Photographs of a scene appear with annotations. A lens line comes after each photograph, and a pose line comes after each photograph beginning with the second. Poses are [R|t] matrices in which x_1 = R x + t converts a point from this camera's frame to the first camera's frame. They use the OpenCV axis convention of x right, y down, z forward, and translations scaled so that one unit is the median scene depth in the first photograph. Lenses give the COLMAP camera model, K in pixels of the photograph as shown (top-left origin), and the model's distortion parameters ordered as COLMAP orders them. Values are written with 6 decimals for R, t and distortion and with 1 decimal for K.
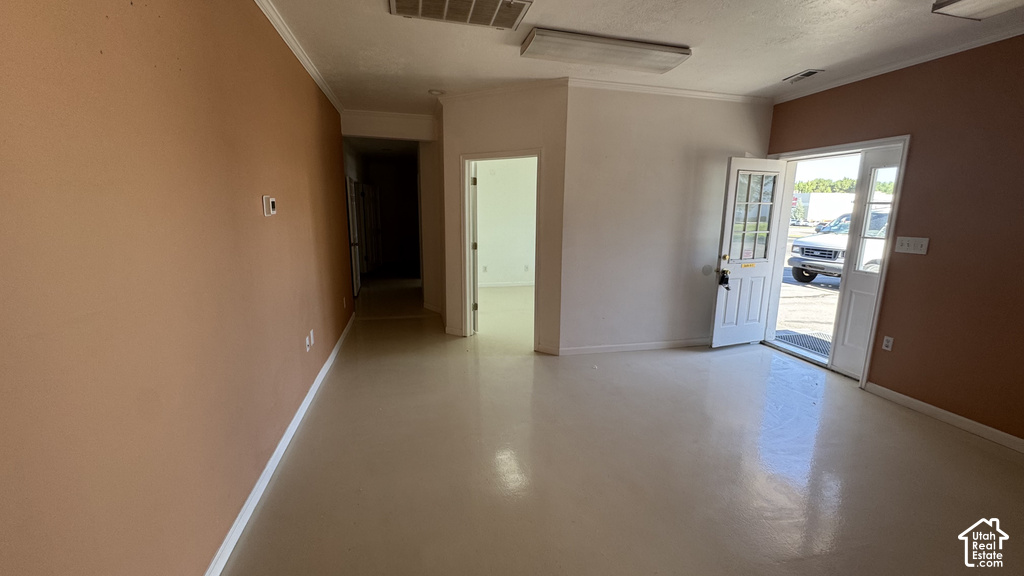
lens RADIAL K [[410.0, 0, 514.0], [0, 410.0, 291.6], [0, 0, 1]] dist [-0.004029, 0.000099]
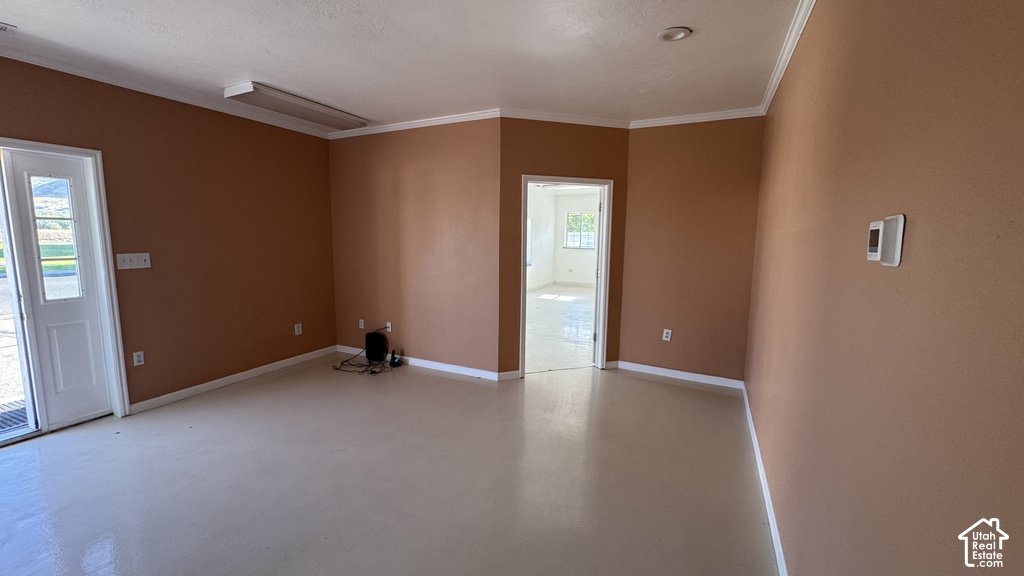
lens RADIAL K [[410.0, 0, 511.5], [0, 410.0, 283.9], [0, 0, 1]] dist [-0.004029, 0.000099]
pose [[-0.768161, -0.098160, 0.632687, -0.414392], [0.102780, 0.956457, 0.273179, -0.231880], [-0.631953, 0.274873, -0.724624, 1.107614]]
